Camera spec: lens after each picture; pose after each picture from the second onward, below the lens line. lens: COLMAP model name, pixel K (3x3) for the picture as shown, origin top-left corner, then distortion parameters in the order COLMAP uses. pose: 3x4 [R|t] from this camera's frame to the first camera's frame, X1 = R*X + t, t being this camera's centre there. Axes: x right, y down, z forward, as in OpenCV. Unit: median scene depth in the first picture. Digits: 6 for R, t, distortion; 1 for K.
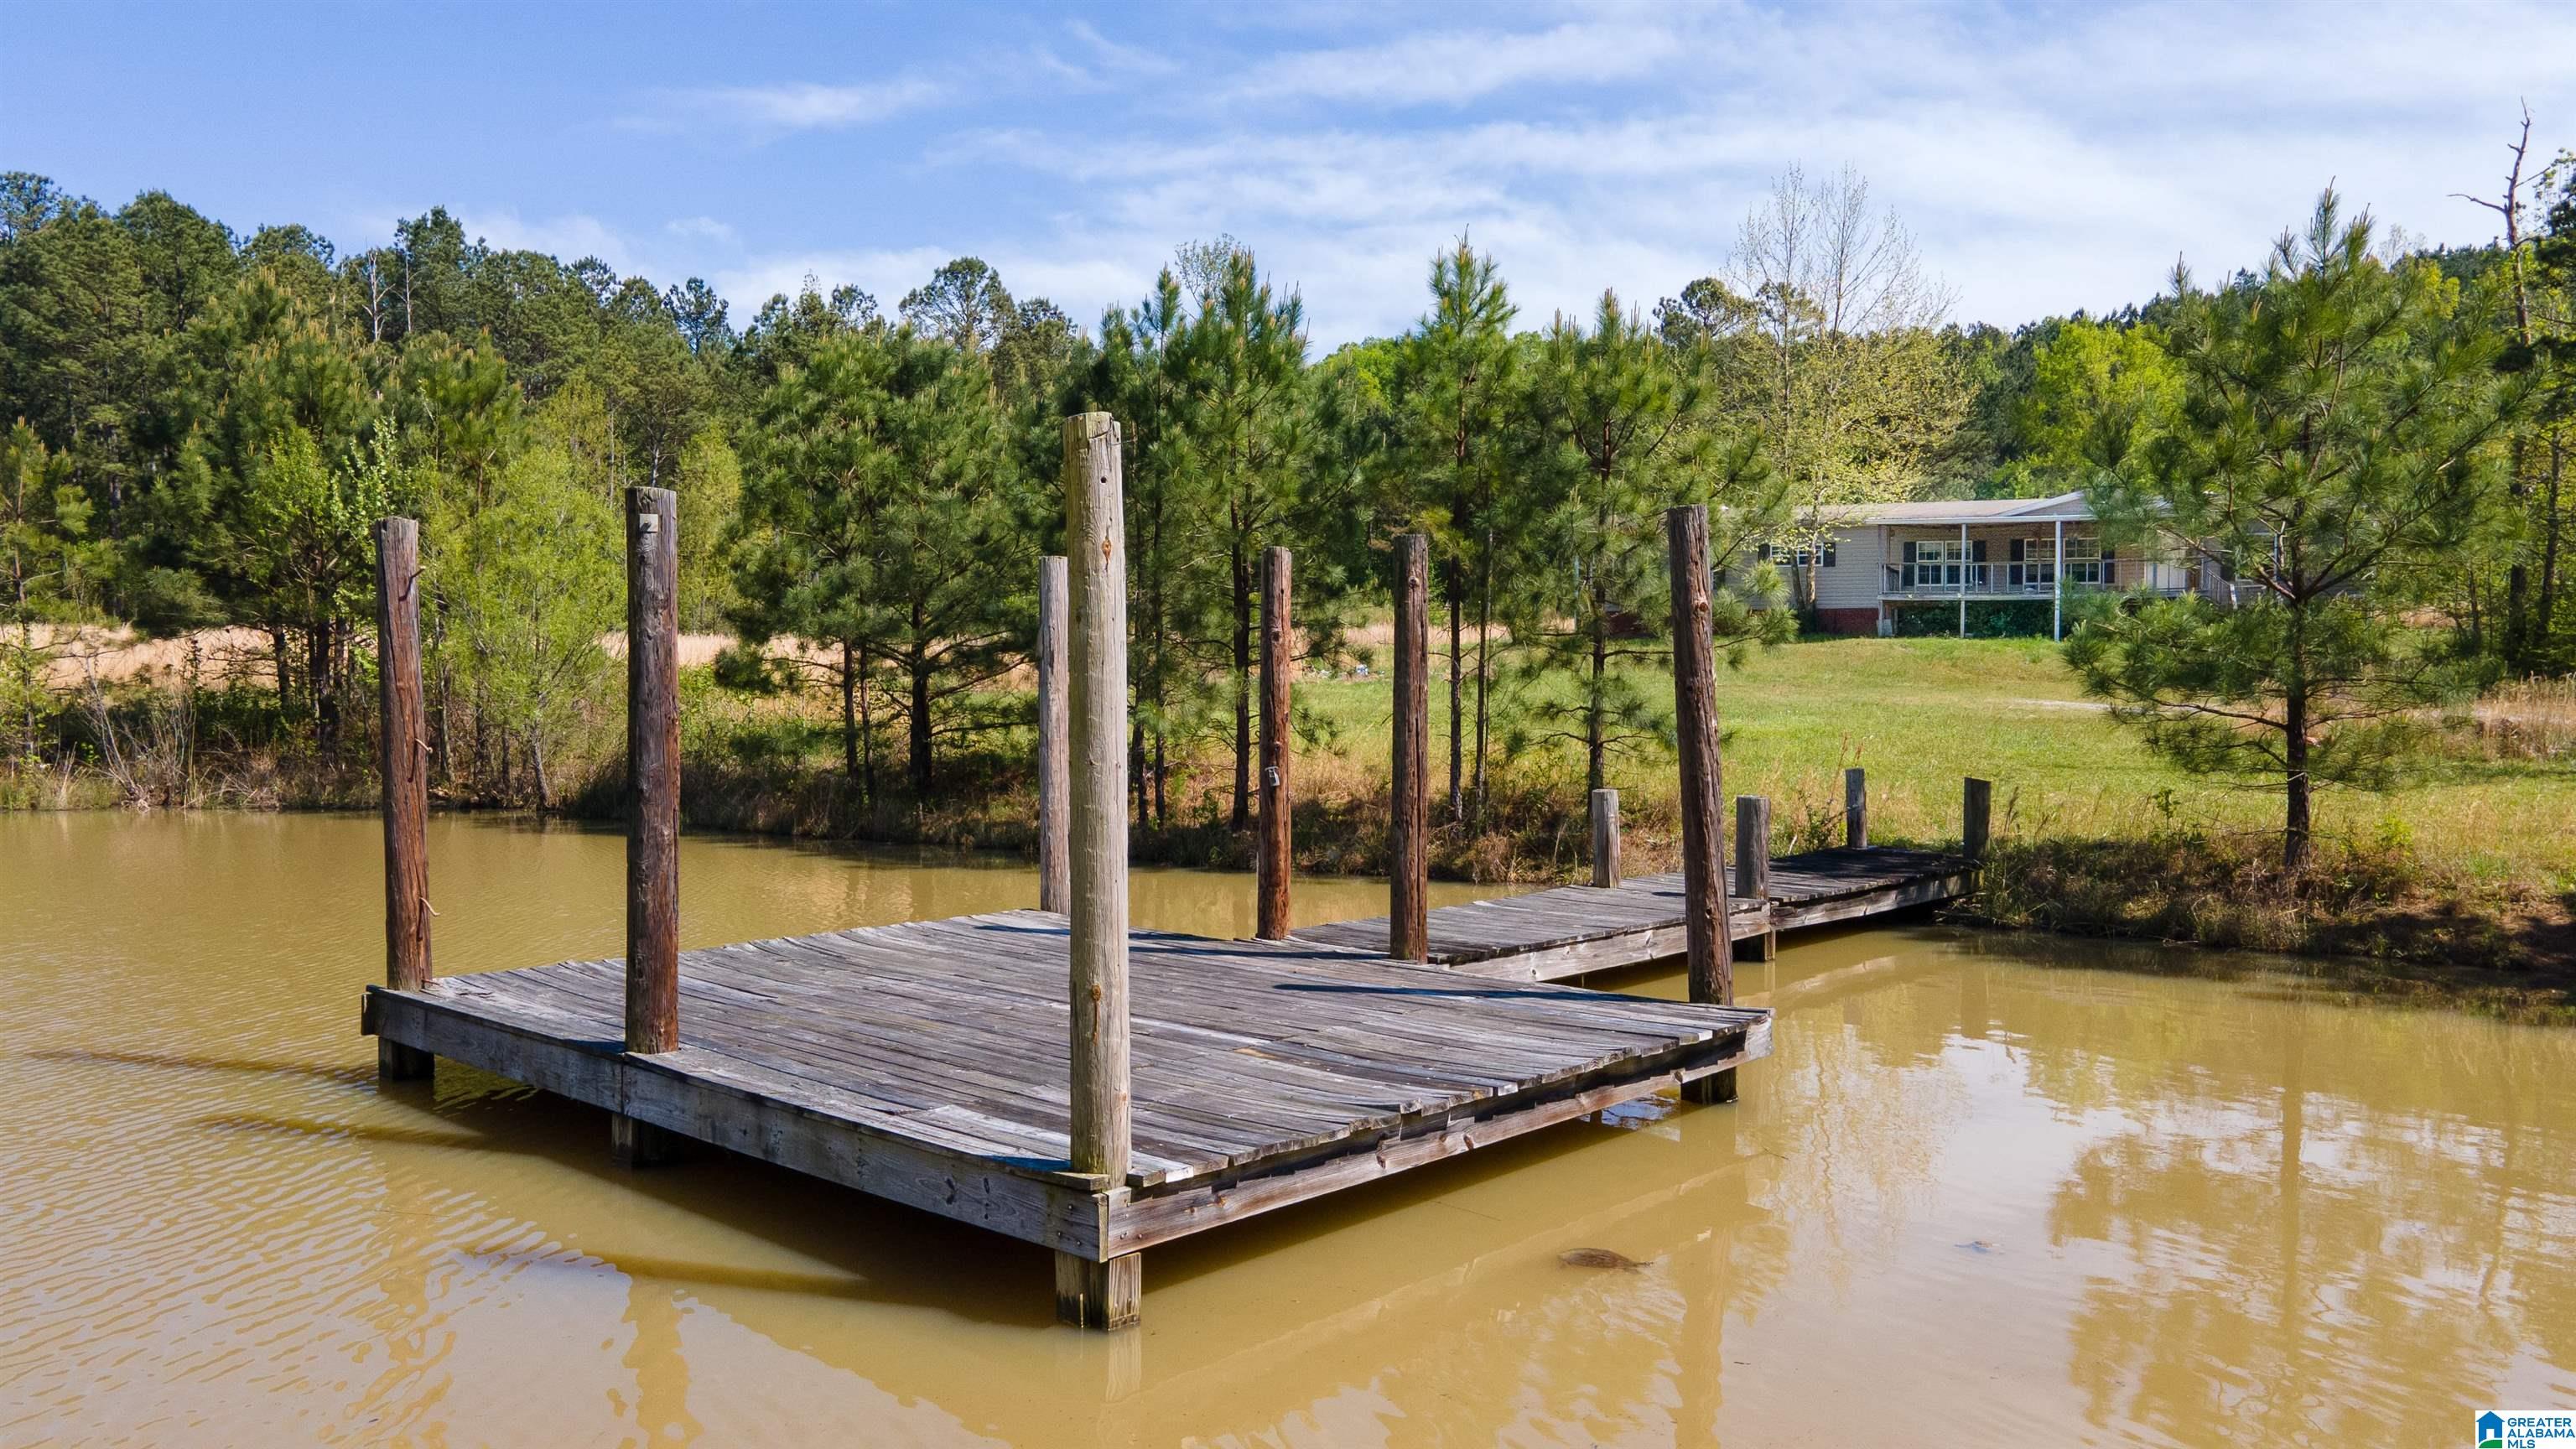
lens RADIAL K [[1867.3, 0, 1252.4], [0, 1867.3, 716.1], [0, 0, 1]] dist [0.020197, 0.071520]
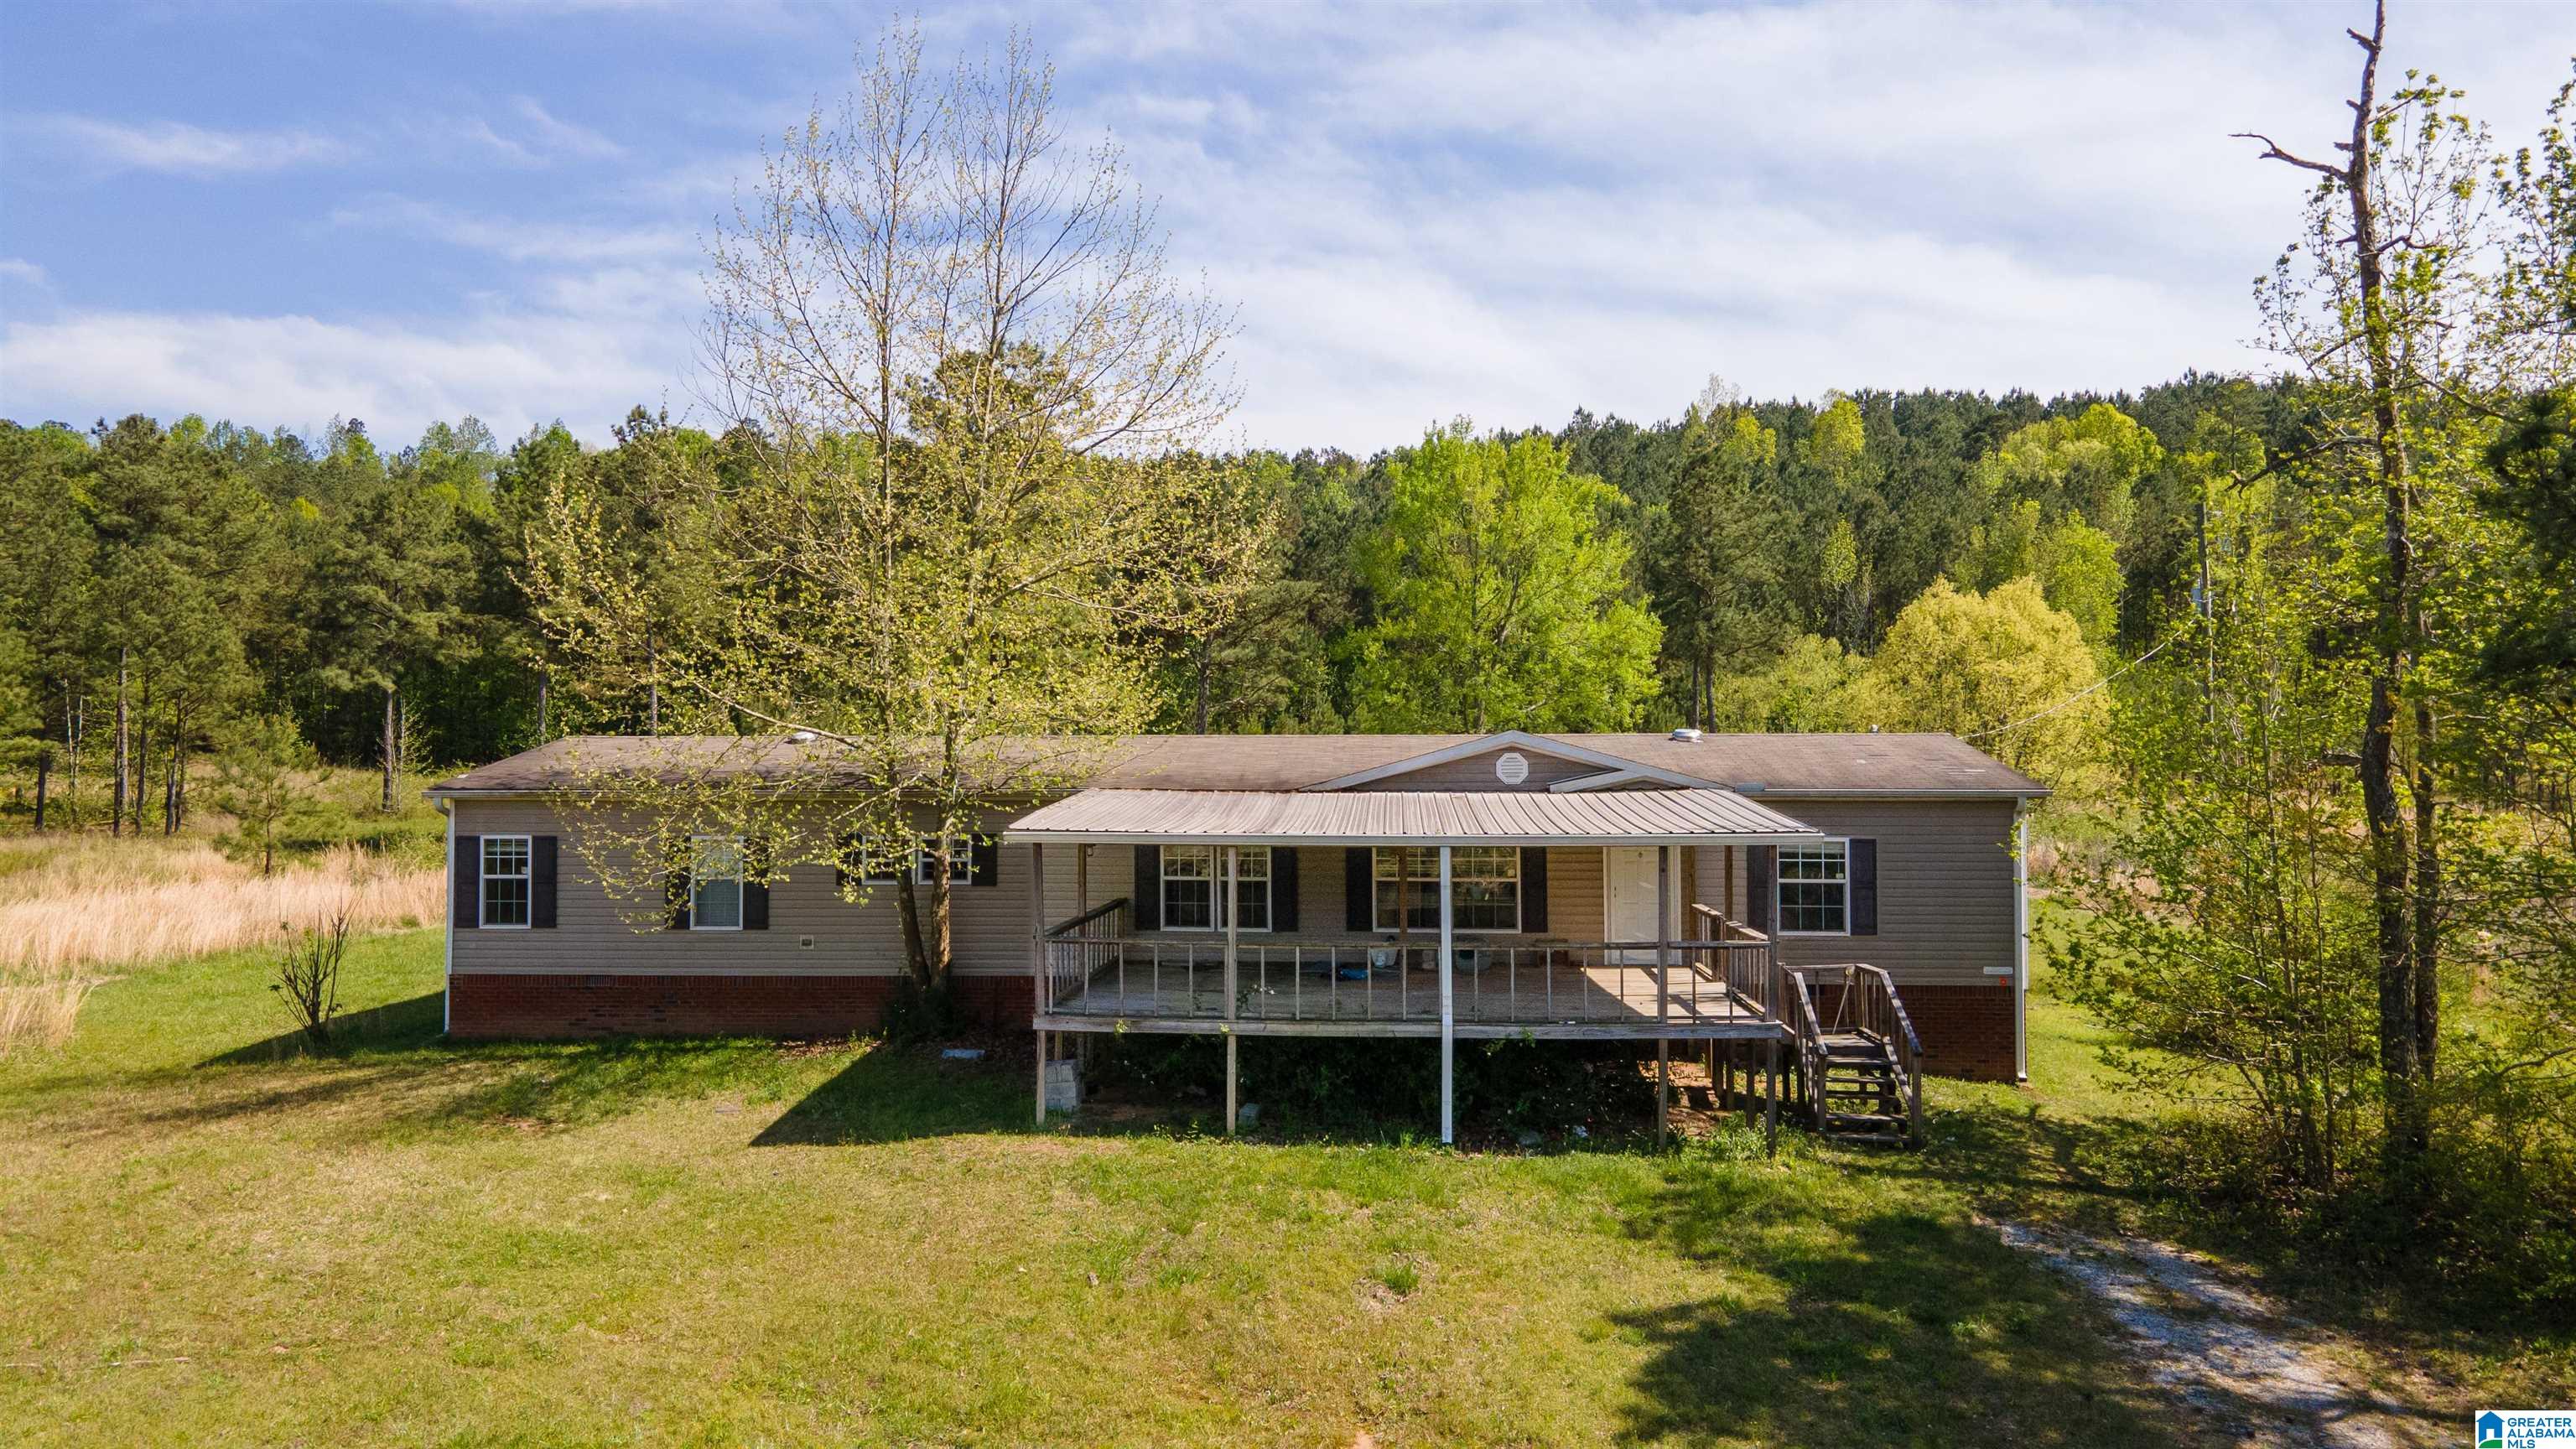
lens RADIAL K [[1867.3, 0, 1252.4], [0, 1867.3, 716.1], [0, 0, 1]] dist [0.020197, 0.071520]
pose [[0.949785, 0.003010, 0.312888, 0.228125], [0.015457, 0.998281, -0.056525, -0.095378], [-0.312521, 0.058523, 0.948106, 0.545179]]
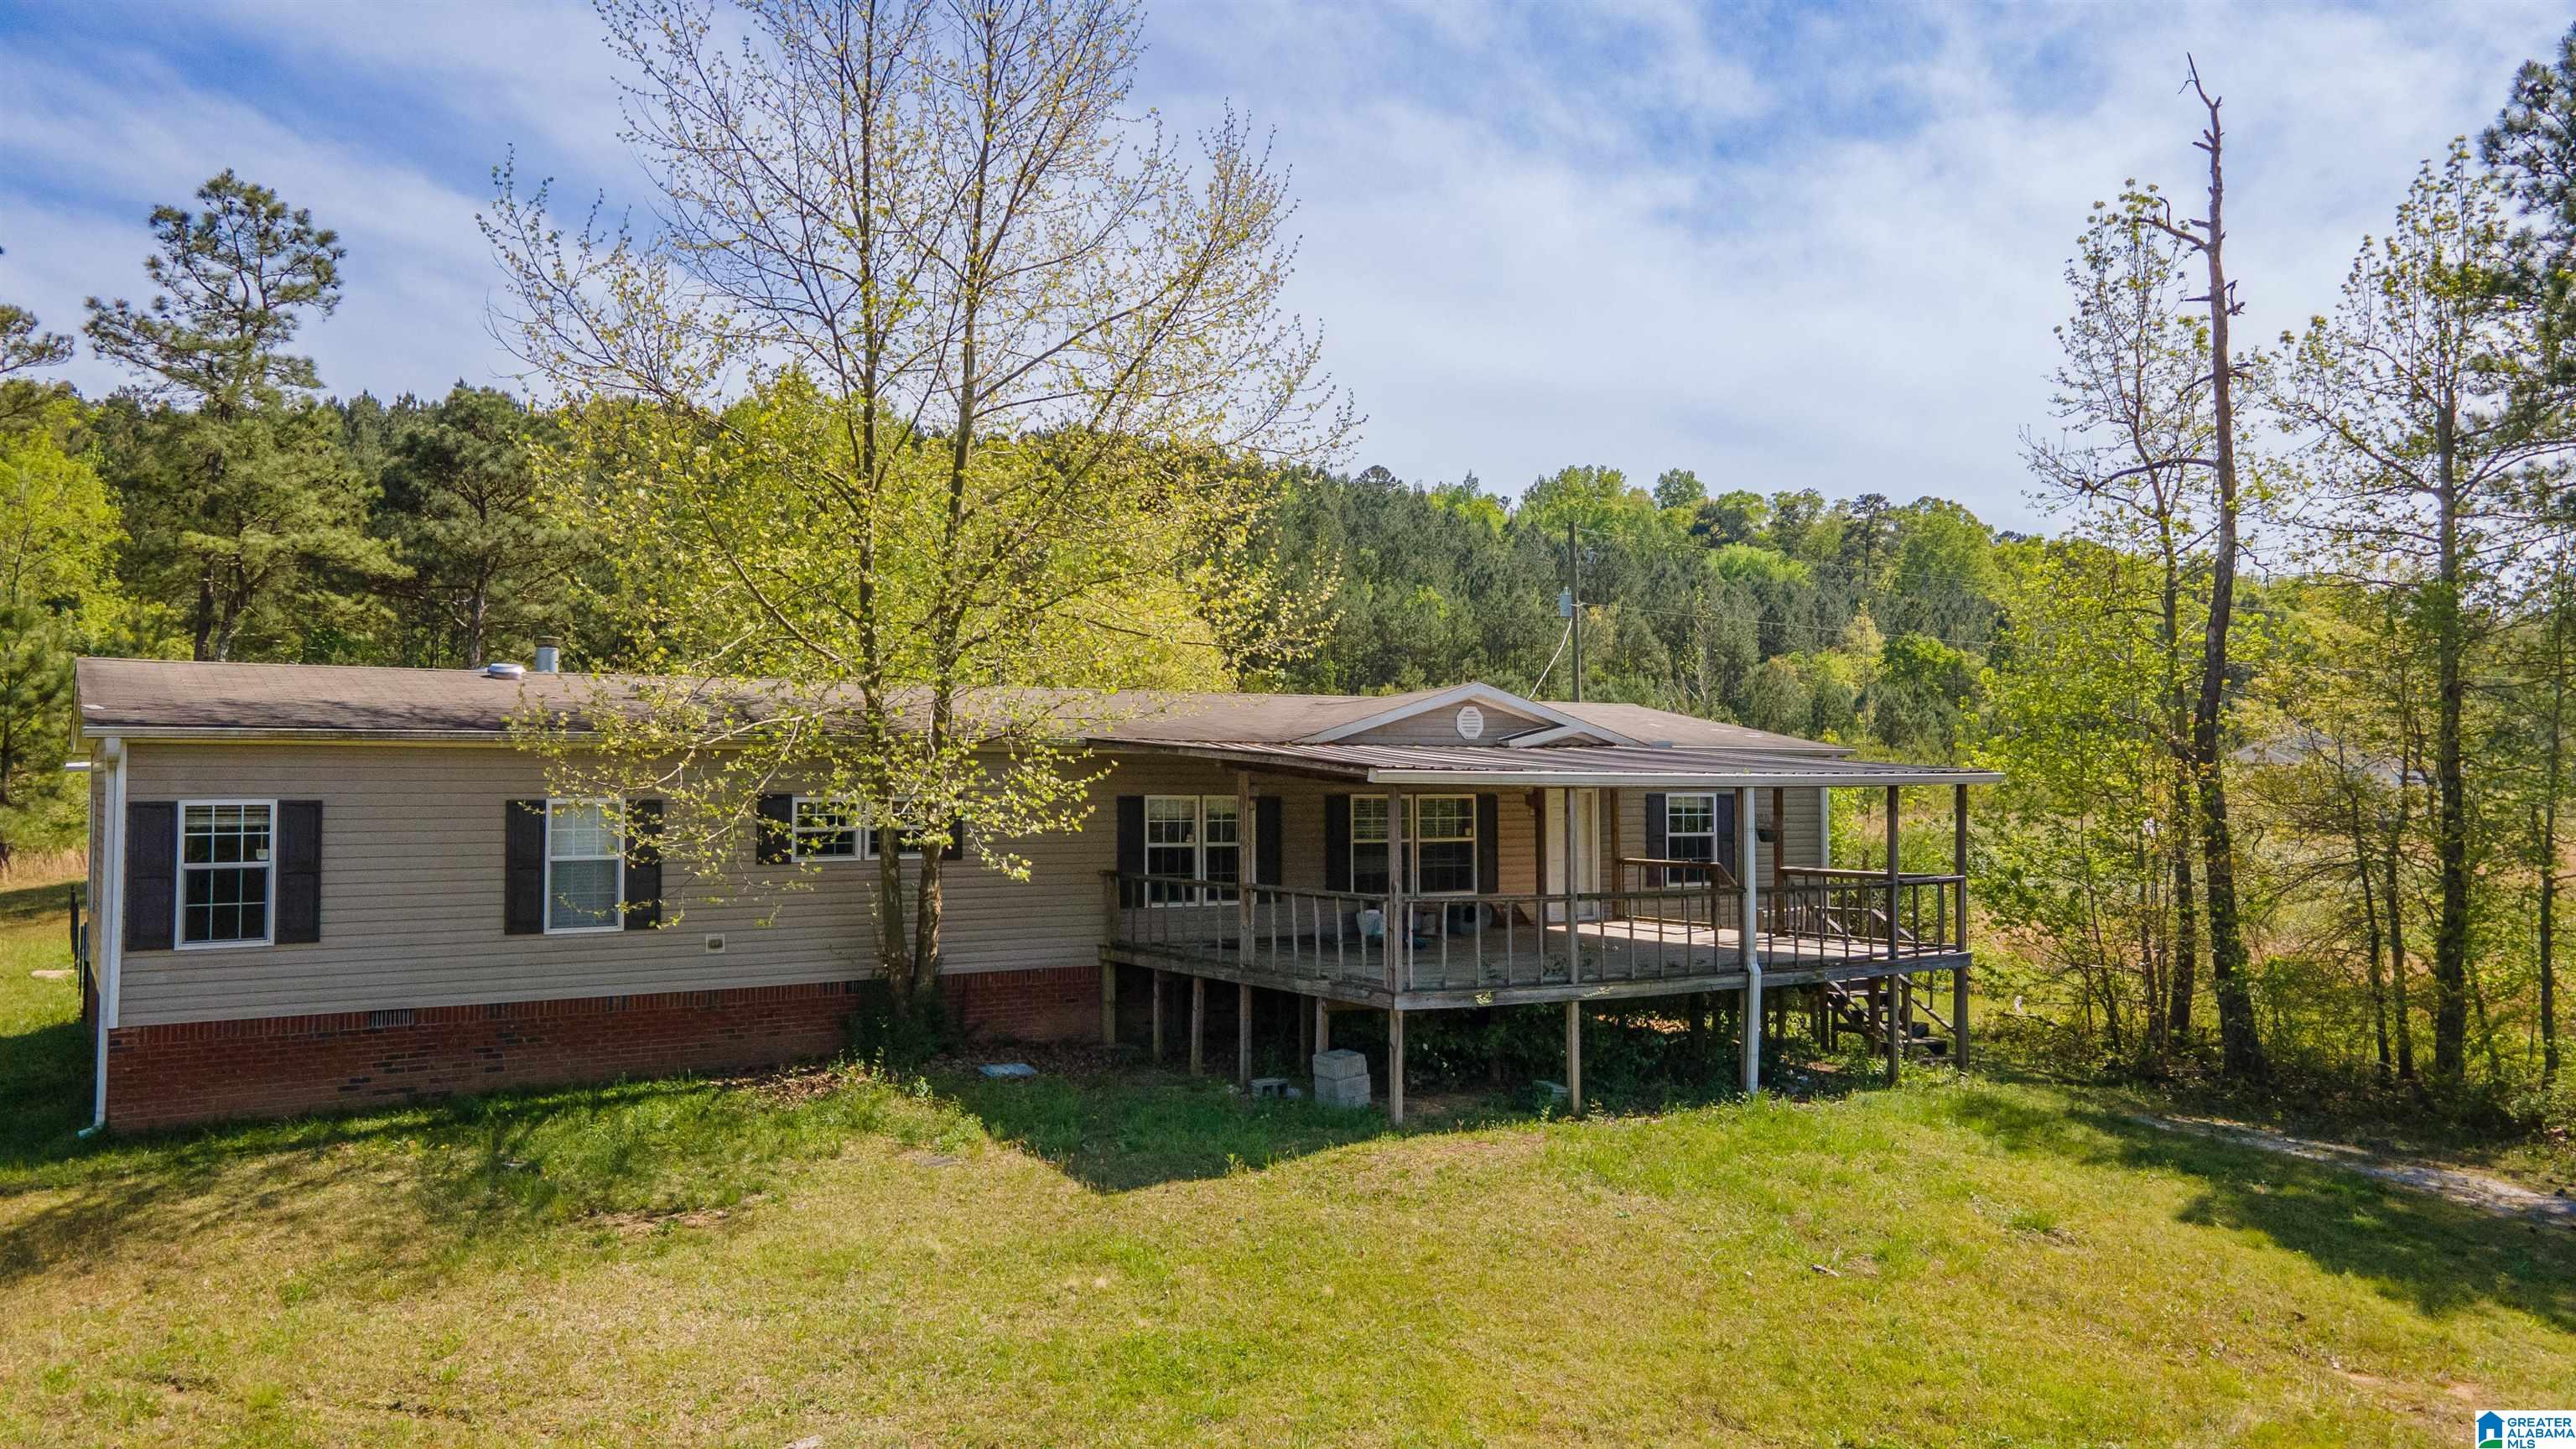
lens RADIAL K [[1867.3, 0, 1252.4], [0, 1867.3, 716.1], [0, 0, 1]] dist [0.020197, 0.071520]
pose [[0.578083, 0.024481, 0.815611, 0.047476], [0.028543, 0.998331, -0.050196, -0.088592], [-0.815479, 0.052297, 0.576420, 0.746586]]
